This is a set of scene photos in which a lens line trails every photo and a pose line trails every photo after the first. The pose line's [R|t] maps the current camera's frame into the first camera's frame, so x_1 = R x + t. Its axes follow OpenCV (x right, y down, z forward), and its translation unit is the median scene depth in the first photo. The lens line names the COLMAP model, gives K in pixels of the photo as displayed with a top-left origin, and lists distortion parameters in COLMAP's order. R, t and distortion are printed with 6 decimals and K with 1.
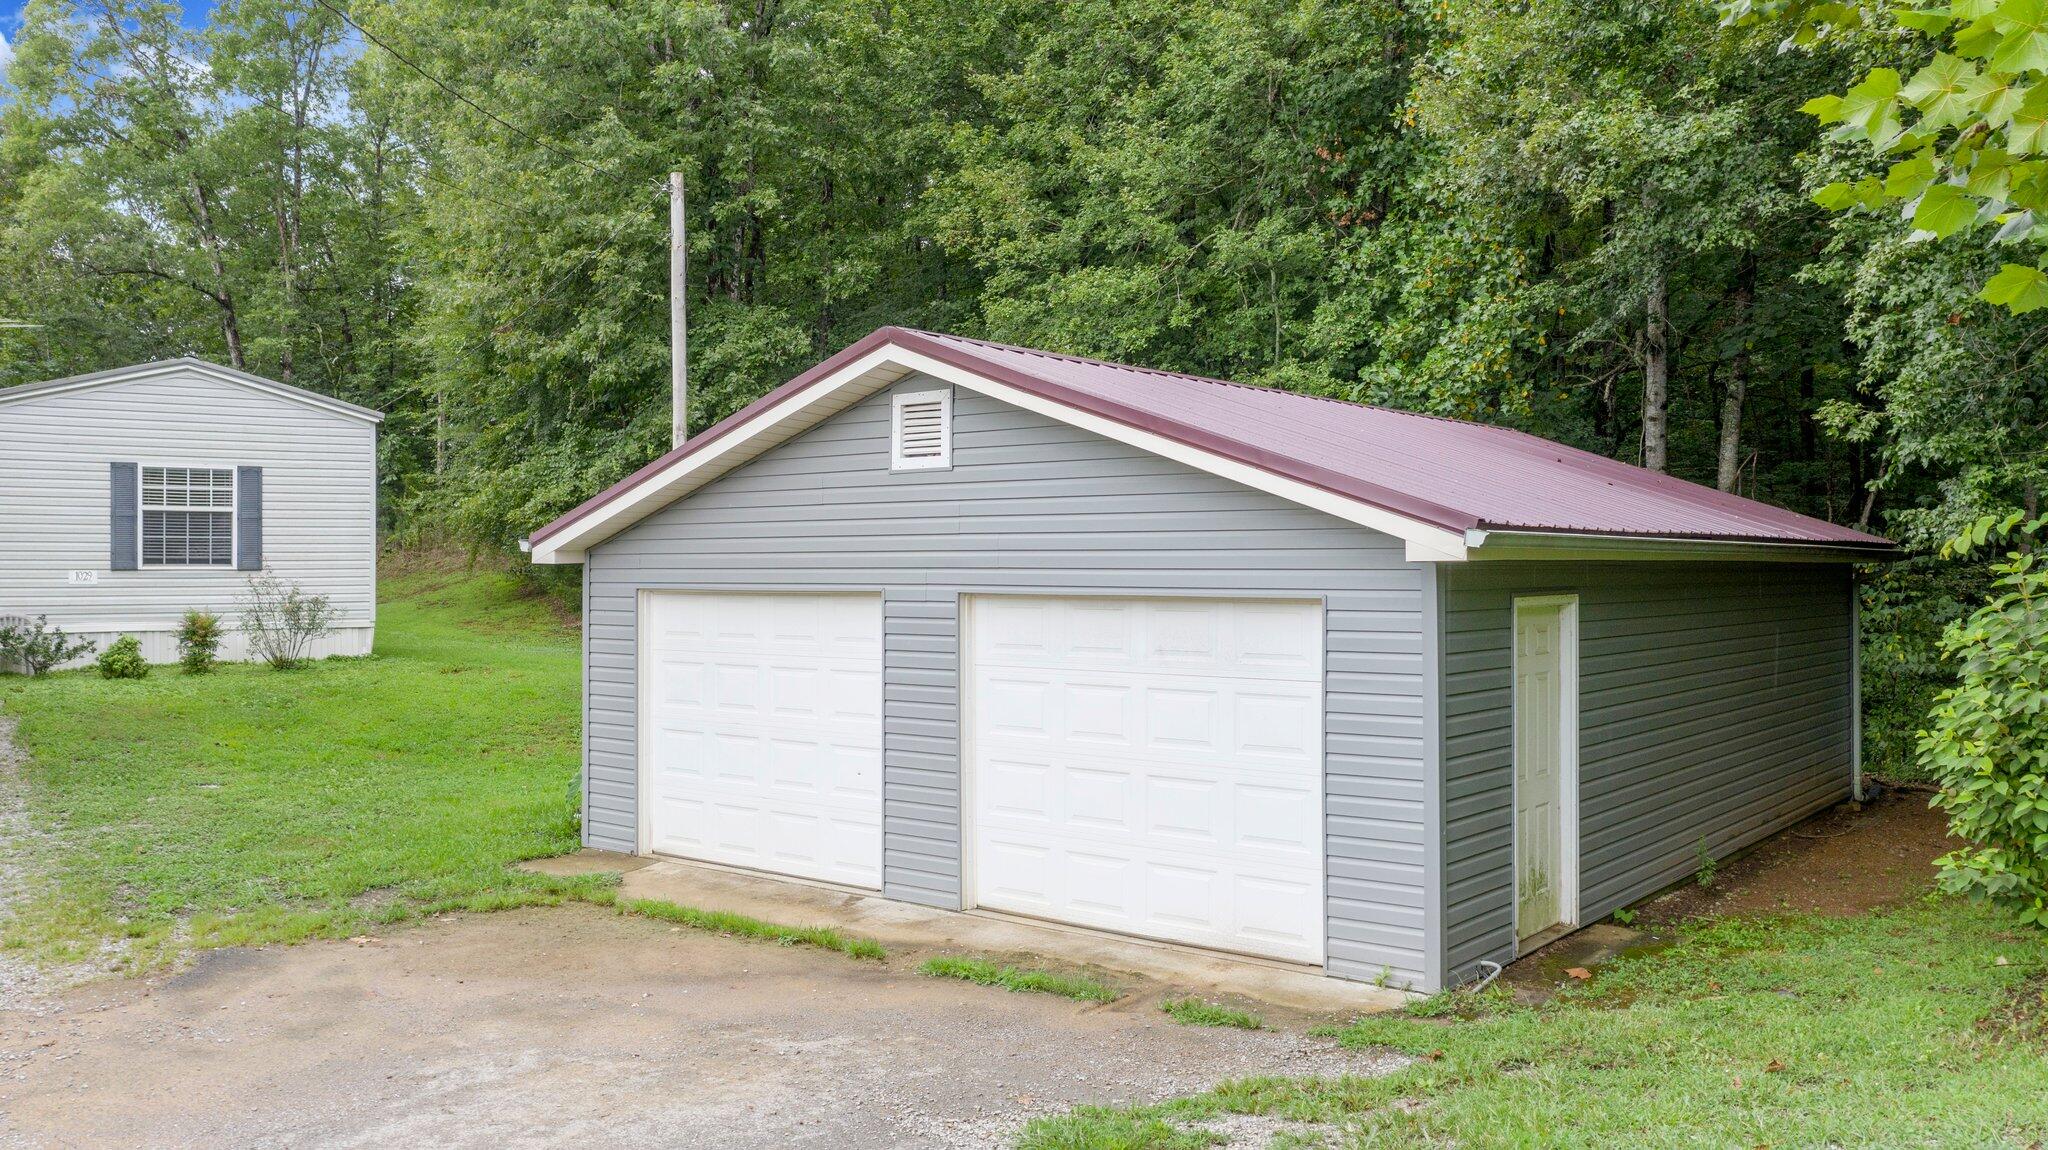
lens RADIAL K [[1659.7, 0, 1034.6], [0, 1659.7, 567.2], [0, 0, 1]] dist [-0.004959, 0.014655]
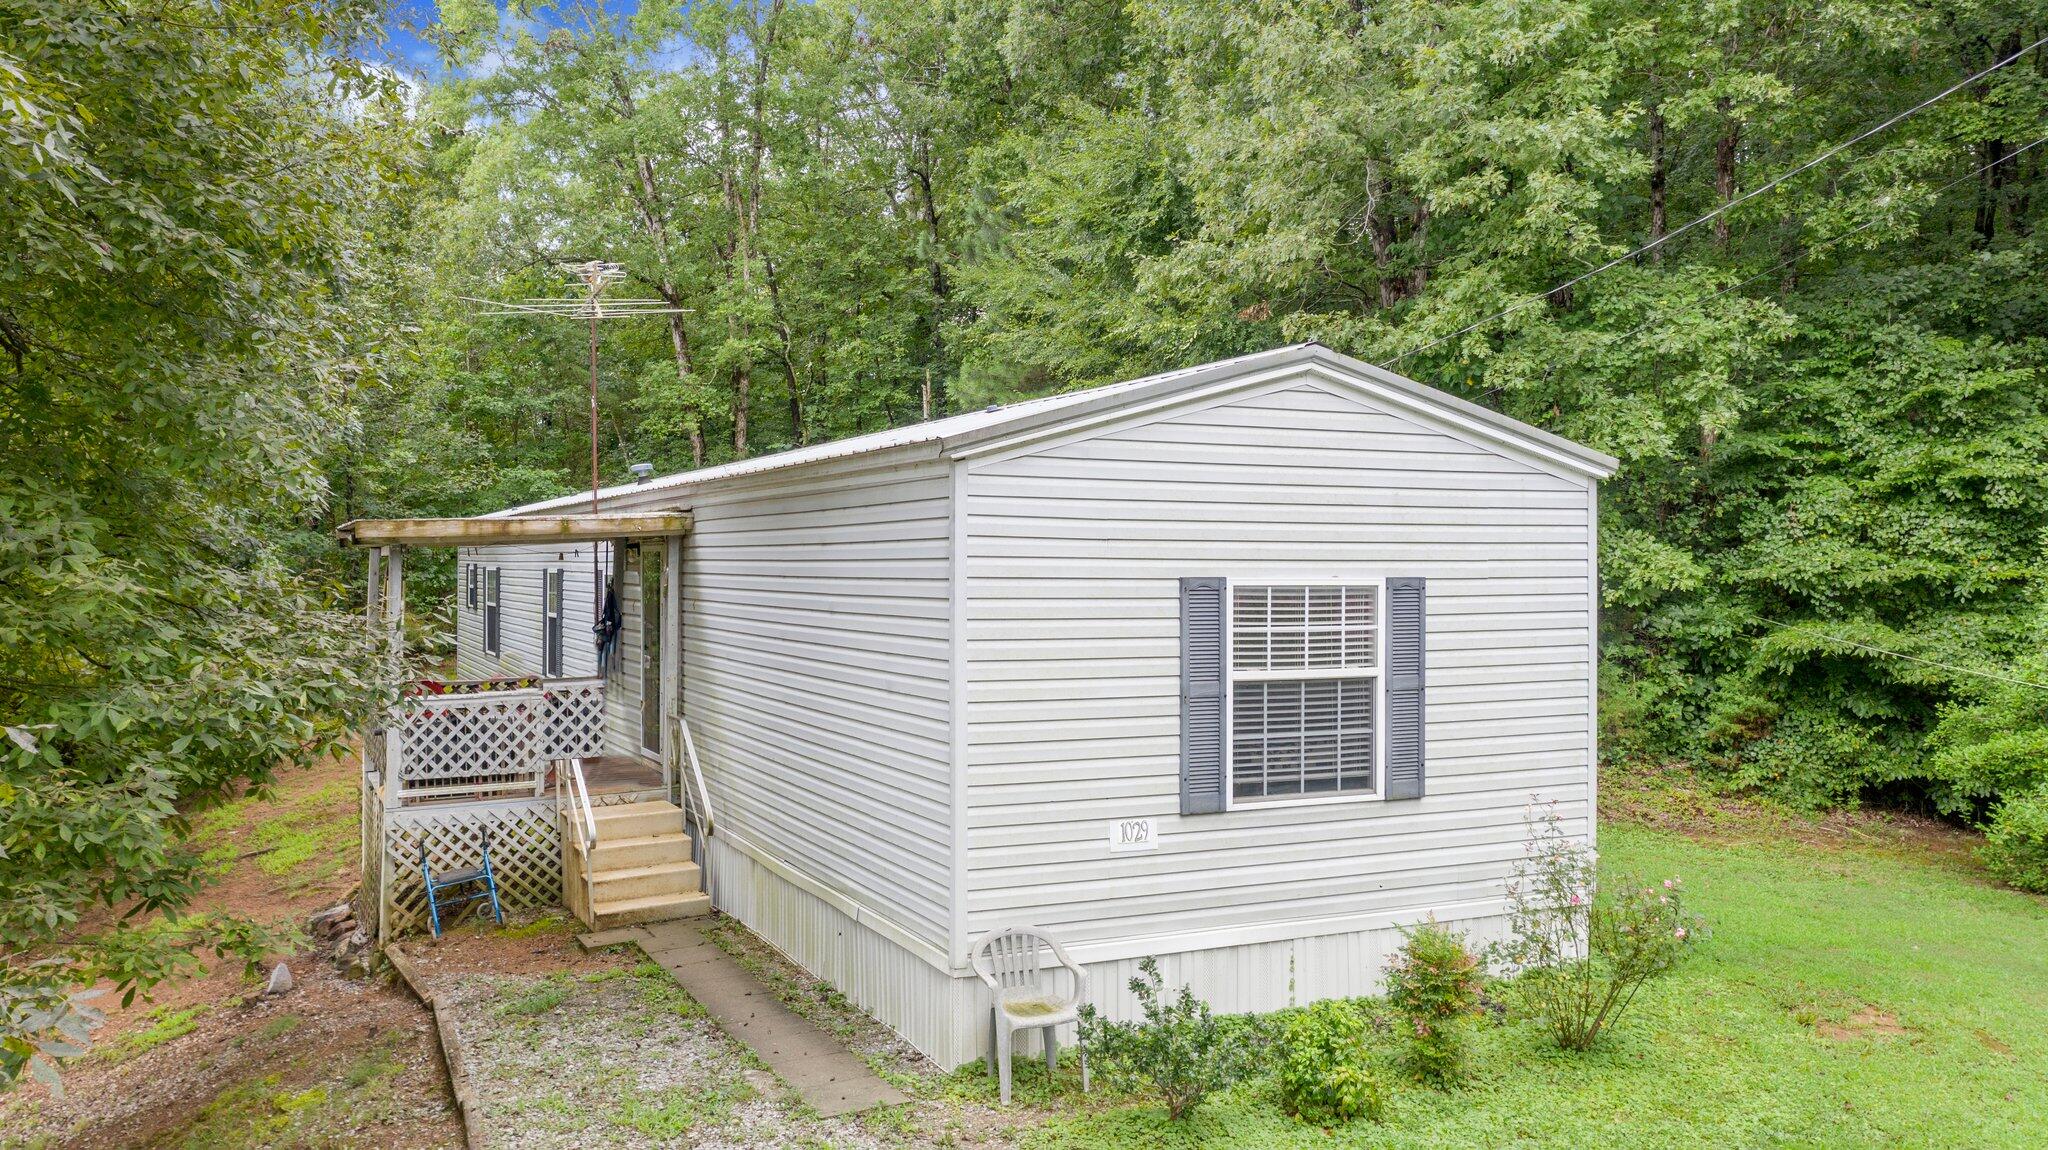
lens RADIAL K [[1659.7, 0, 1034.6], [0, 1659.7, 567.2], [0, 0, 1]] dist [-0.004959, 0.014655]
pose [[0.991777, 0.000609, -0.127973, -0.524887], [-0.000800, 0.999999, -0.001440, -0.063949], [0.127972, 0.001530, 0.991777, 0.530862]]
